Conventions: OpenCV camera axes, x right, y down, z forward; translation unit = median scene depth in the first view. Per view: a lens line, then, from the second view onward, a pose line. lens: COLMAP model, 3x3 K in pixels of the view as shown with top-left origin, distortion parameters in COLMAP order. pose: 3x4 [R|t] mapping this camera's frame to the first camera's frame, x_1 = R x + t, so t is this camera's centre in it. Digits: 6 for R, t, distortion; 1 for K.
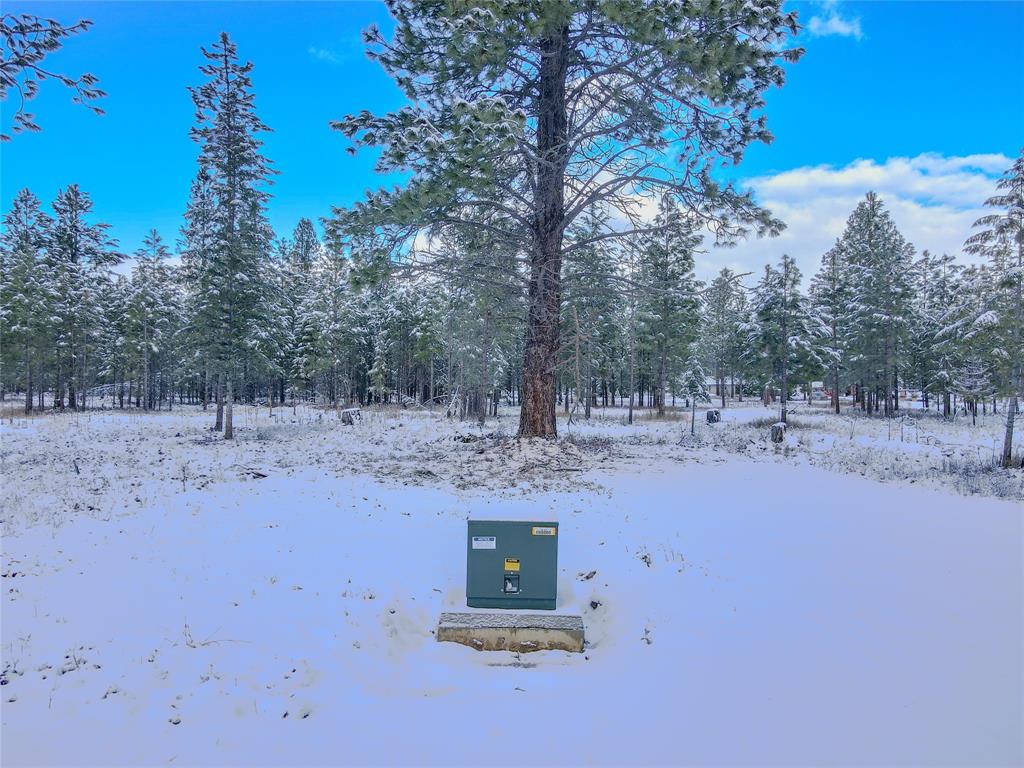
lens RADIAL K [[762.2, 0, 512.0], [0, 762.2, 384.0], [0, 0, 1]] dist [0.002930, -0.000218]
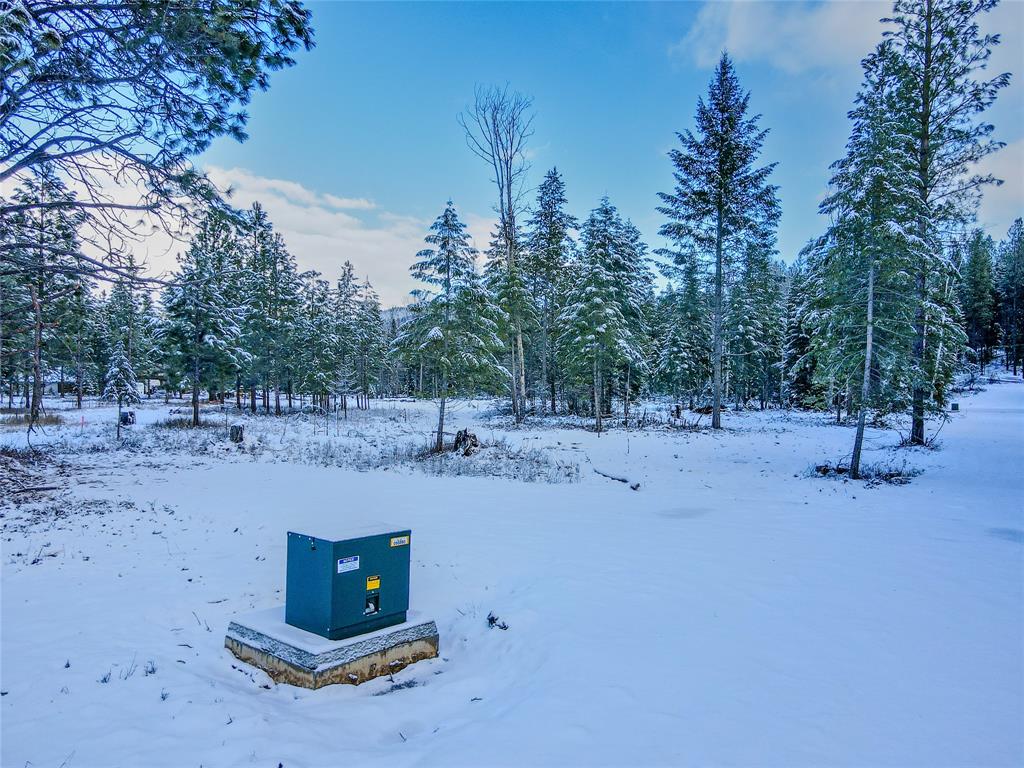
lens RADIAL K [[751.3, 0, 512.0], [0, 751.3, 384.0], [0, 0, 1]] dist [0.050989, 0.000432]
pose [[0.656743, 0.008822, 0.754063, -0.579050], [-0.010752, 0.999939, -0.002335, -0.003775], [-0.754038, -0.006574, 0.656798, 0.271198]]
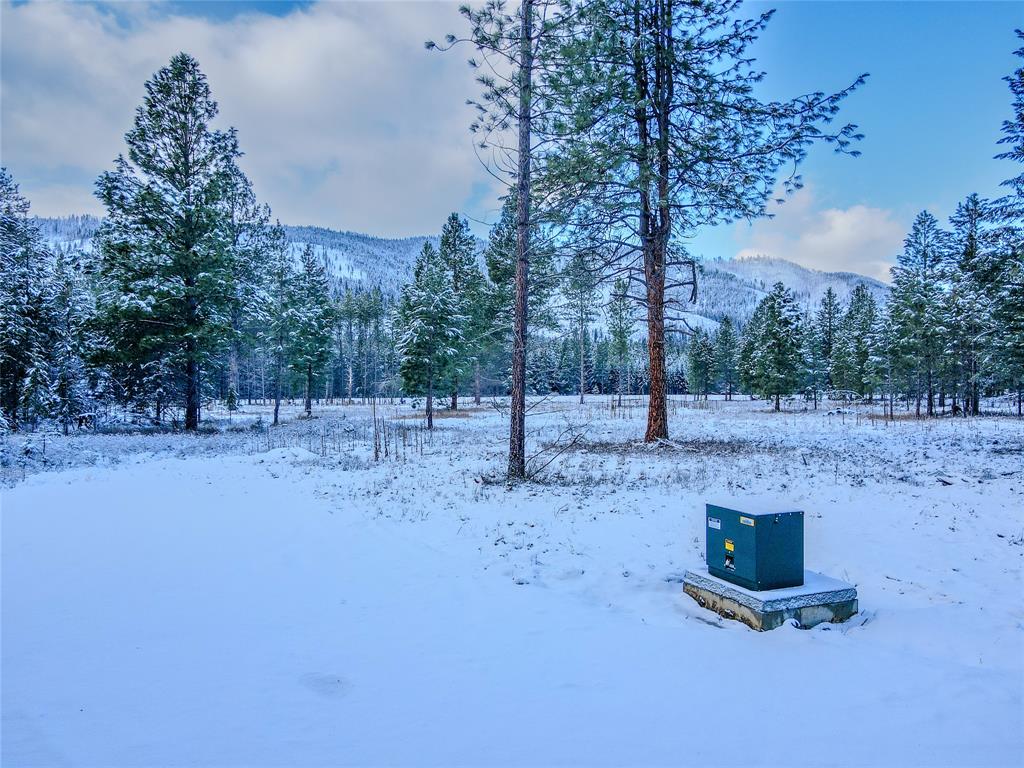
lens RADIAL K [[751.3, 0, 512.0], [0, 751.3, 384.0], [0, 0, 1]] dist [0.050989, 0.000432]
pose [[0.391063, -0.017561, -0.920196, 0.962362], [0.011856, 0.999831, -0.014042, -0.004457], [0.920288, -0.005418, 0.391205, 0.217790]]
